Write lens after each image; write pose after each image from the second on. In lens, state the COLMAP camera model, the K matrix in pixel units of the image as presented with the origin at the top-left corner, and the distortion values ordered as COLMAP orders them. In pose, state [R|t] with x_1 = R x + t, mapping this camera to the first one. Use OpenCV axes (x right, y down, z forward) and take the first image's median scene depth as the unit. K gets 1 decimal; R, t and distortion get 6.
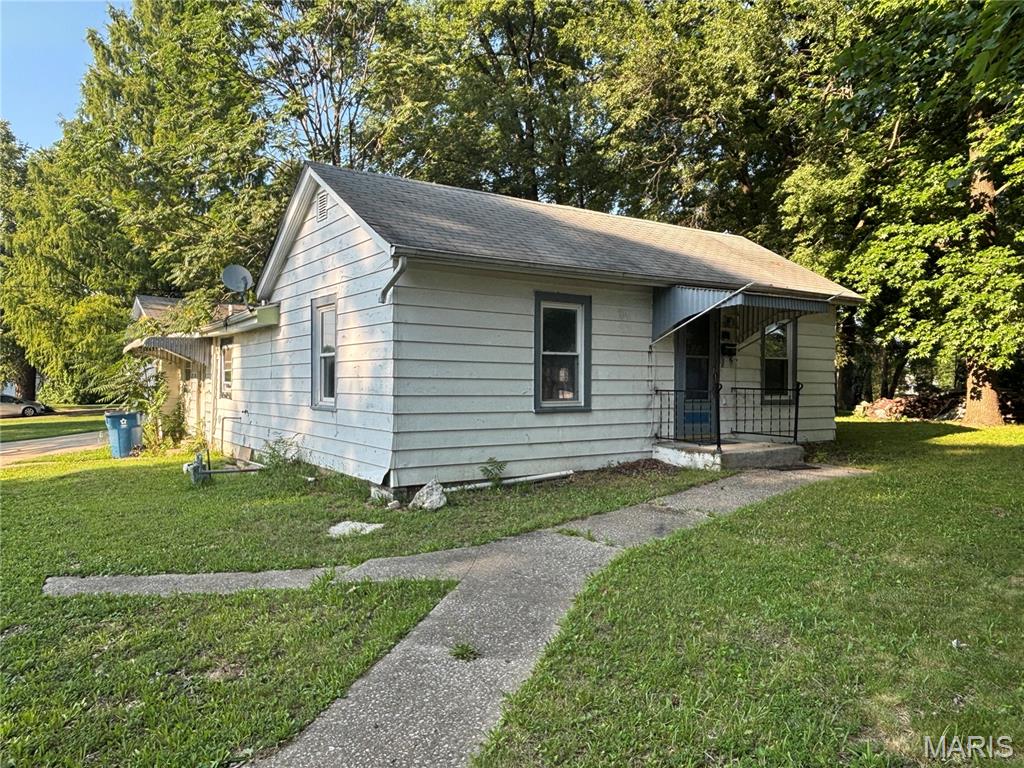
lens RADIAL K [[707.6, 0, 509.1], [0, 707.6, 386.3], [0, 0, 1]] dist [-0.002693, -0.020918]
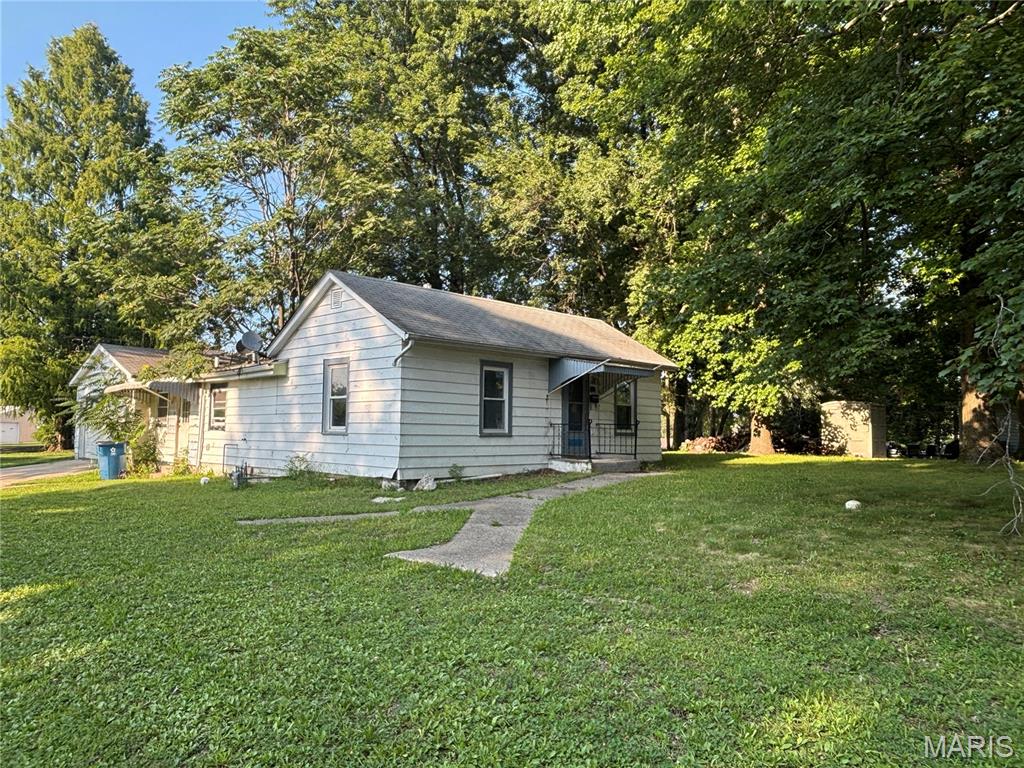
lens RADIAL K [[707.6, 0, 509.1], [0, 707.6, 386.3], [0, 0, 1]] dist [-0.002693, -0.020918]
pose [[0.980192, 0.020216, 0.197014, -0.172323], [-0.006835, 0.997637, -0.068363, 0.027132], [-0.197930, 0.065662, 0.978014, -0.461386]]
